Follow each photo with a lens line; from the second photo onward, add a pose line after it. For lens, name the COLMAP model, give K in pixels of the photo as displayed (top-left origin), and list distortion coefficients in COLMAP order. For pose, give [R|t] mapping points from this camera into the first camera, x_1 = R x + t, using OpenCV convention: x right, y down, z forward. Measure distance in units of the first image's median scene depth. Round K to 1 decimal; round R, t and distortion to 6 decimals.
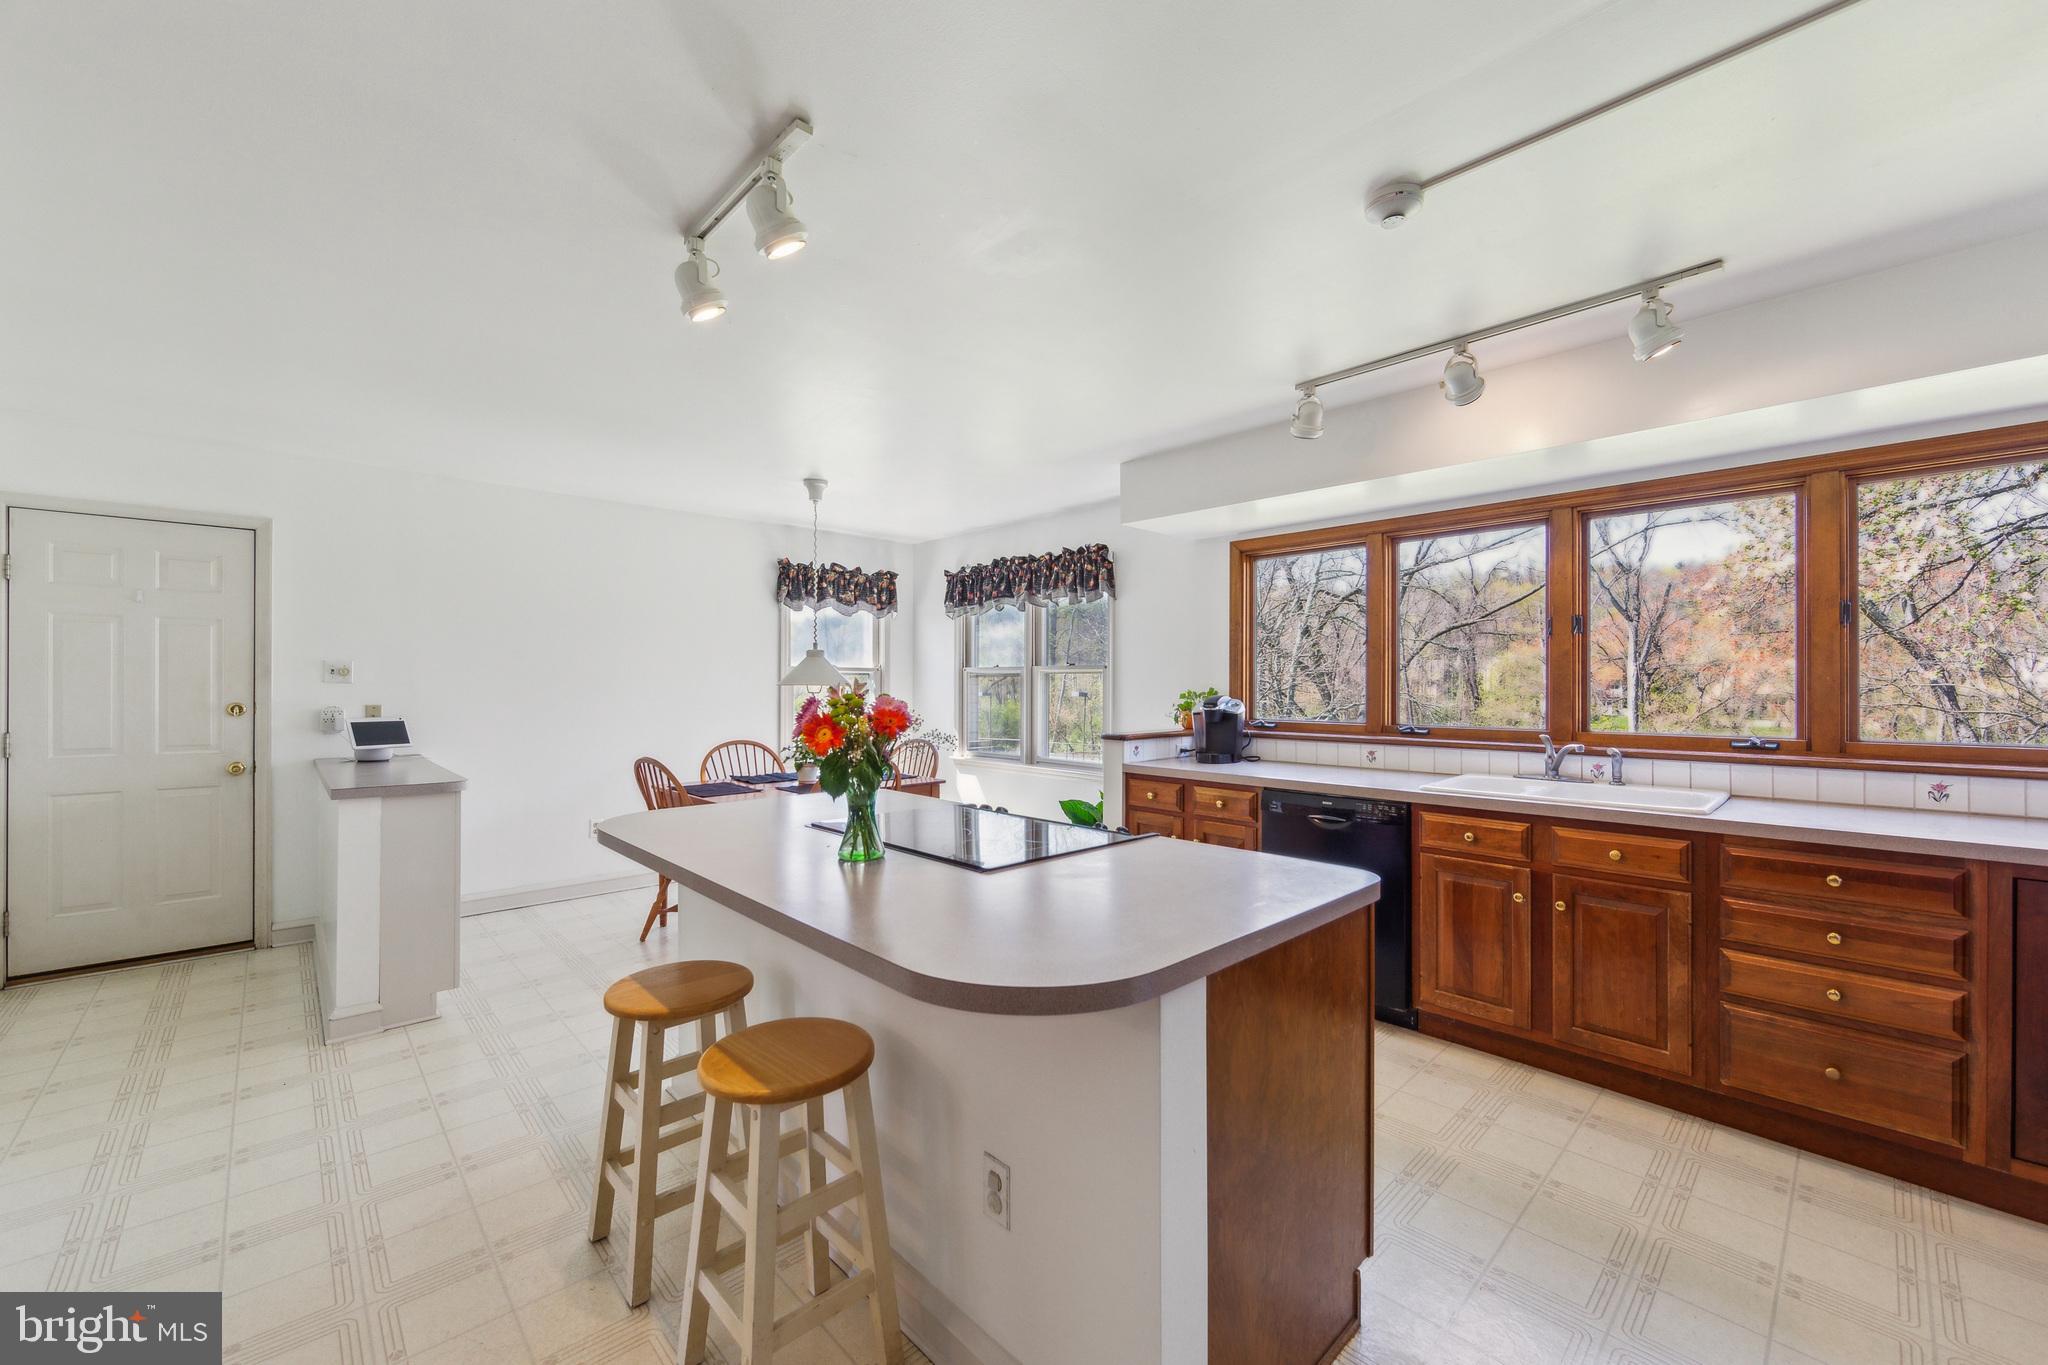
lens RADIAL K [[802.4, 0, 1024.0], [0, 802.4, 682.5], [0, 0, 1]] dist [-0.000330, -0.000009]
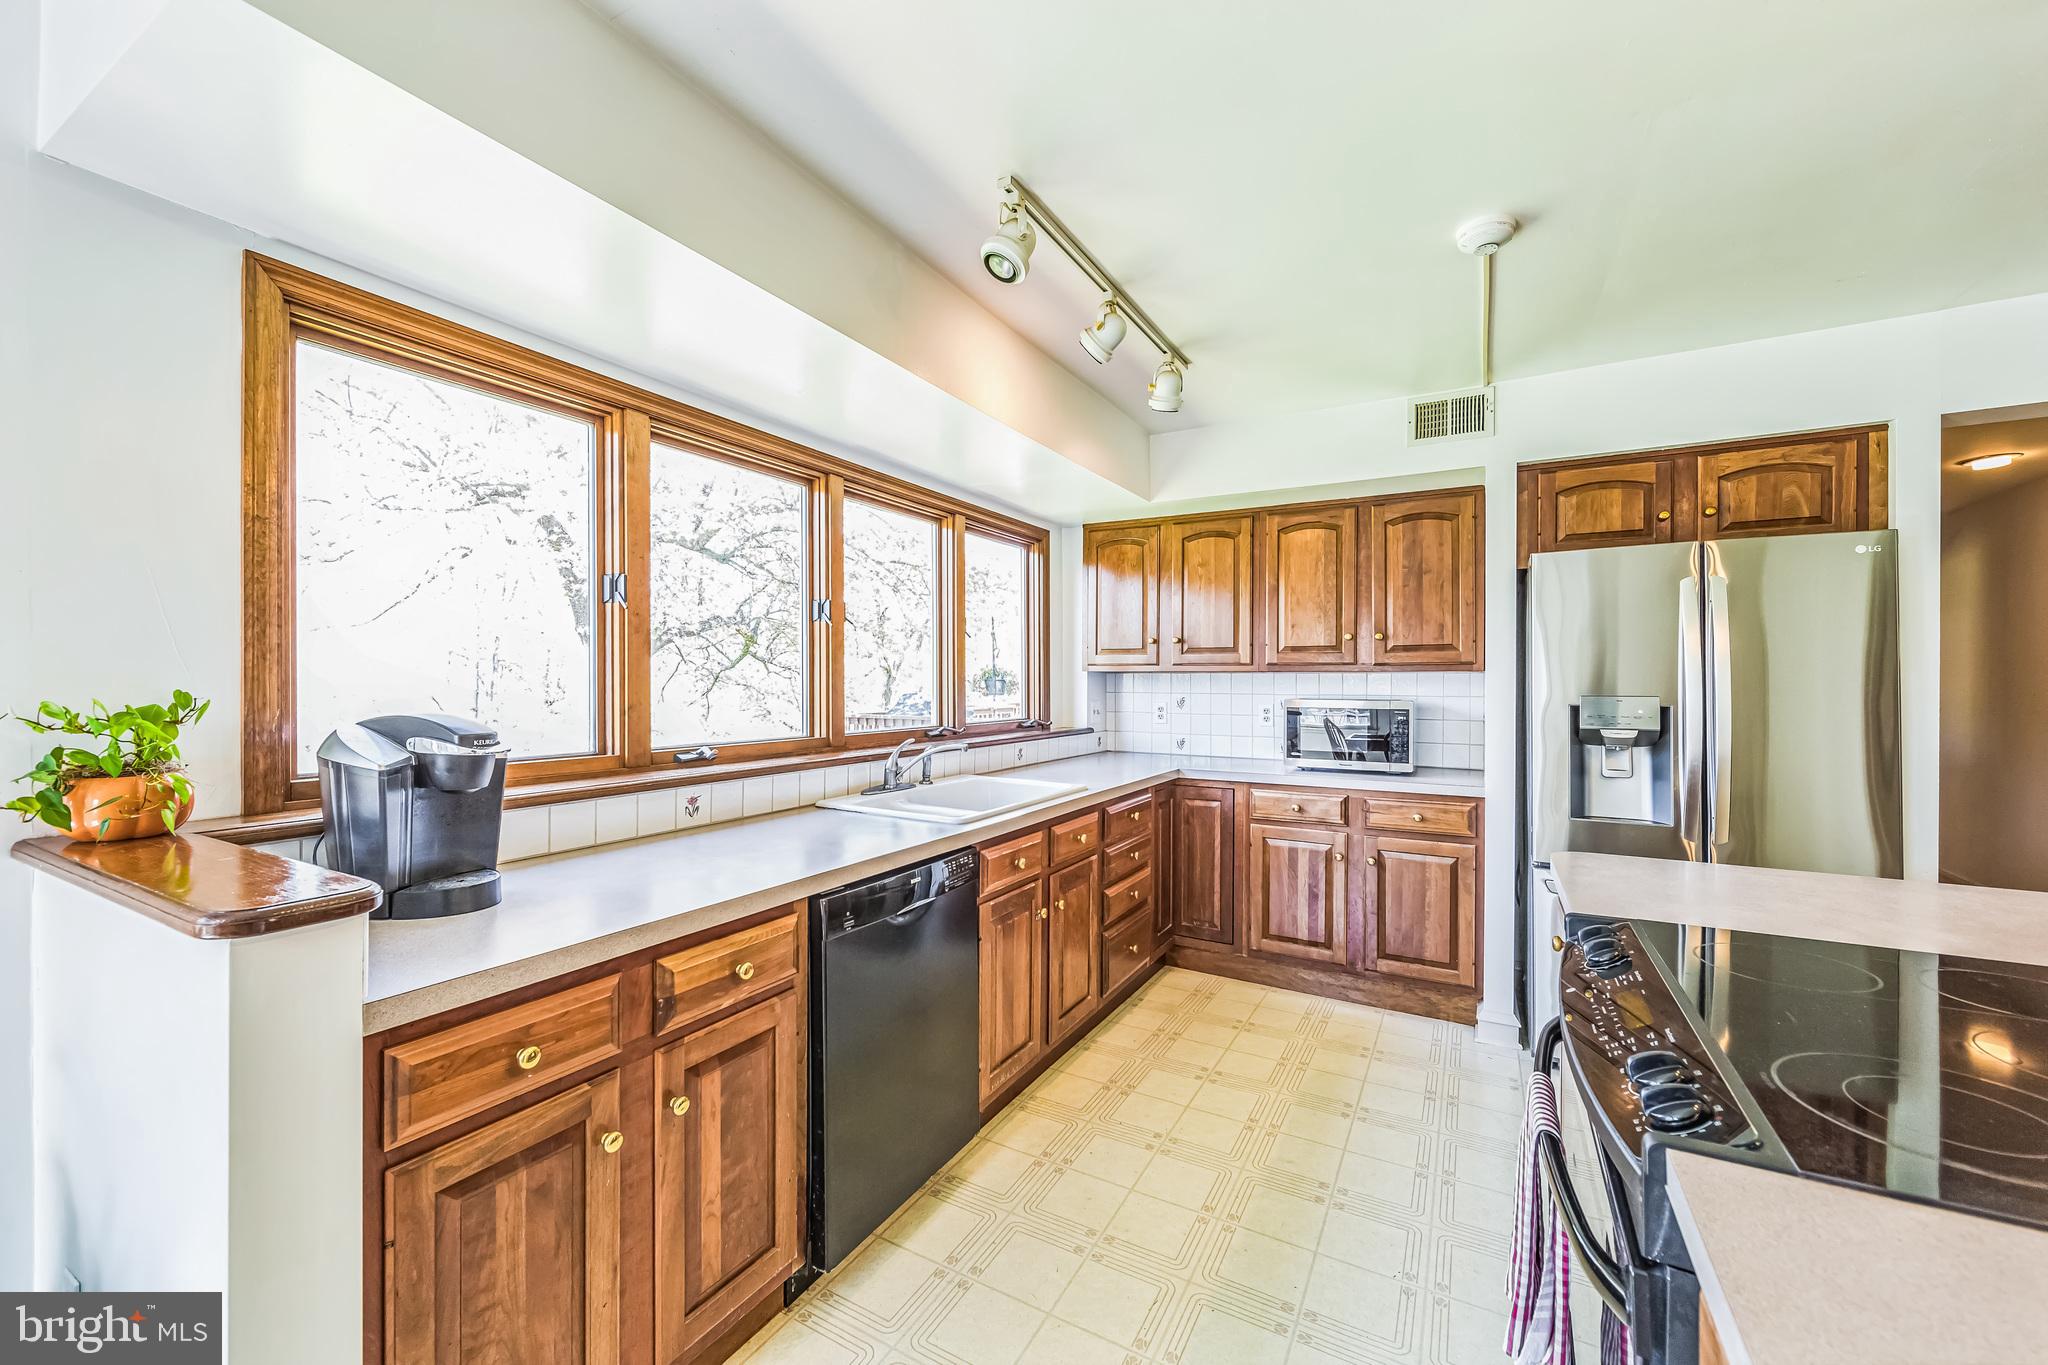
lens RADIAL K [[802.4, 0, 1024.0], [0, 802.4, 682.5], [0, 0, 1]] dist [-0.000330, -0.000009]
pose [[-0.302400, 0.000528, 0.953181, -0.222477], [-0.002771, 0.999995, -0.001433, 0.004344], [-0.953177, -0.003075, -0.302397, 1.137402]]
